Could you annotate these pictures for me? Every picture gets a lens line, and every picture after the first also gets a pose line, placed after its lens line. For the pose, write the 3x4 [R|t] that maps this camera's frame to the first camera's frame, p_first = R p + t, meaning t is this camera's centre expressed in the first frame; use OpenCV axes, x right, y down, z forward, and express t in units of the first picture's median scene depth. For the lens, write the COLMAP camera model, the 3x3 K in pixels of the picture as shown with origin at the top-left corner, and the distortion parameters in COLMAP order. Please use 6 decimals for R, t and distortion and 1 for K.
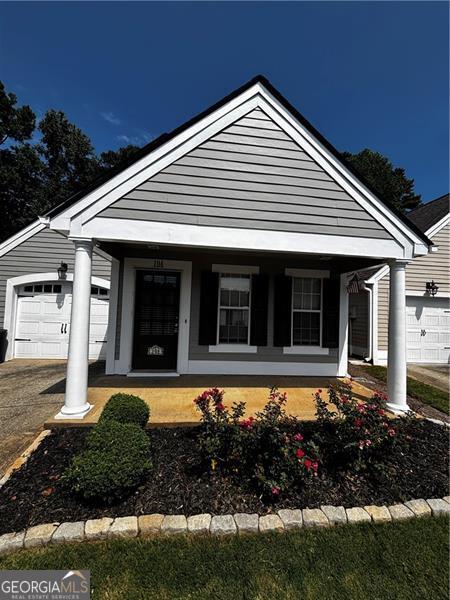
lens RADIAL K [[244.4, 0, 226.9], [0, 244.4, 298.0], [0, 0, 1]] dist [0.003723, -0.000426]
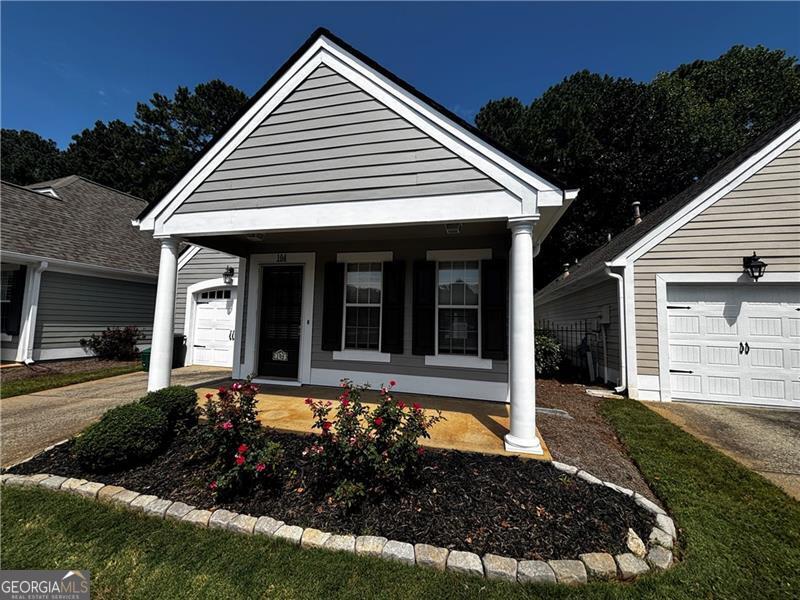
lens RADIAL K [[325.9, 0, 398.0], [0, 325.9, 297.7], [0, 0, 1]] dist [0.003723, -0.000426]
pose [[0.933360, -0.039318, -0.356781, 0.522269], [0.023333, 0.998526, -0.048999, 0.071279], [0.358182, 0.037409, 0.932902, 0.040541]]
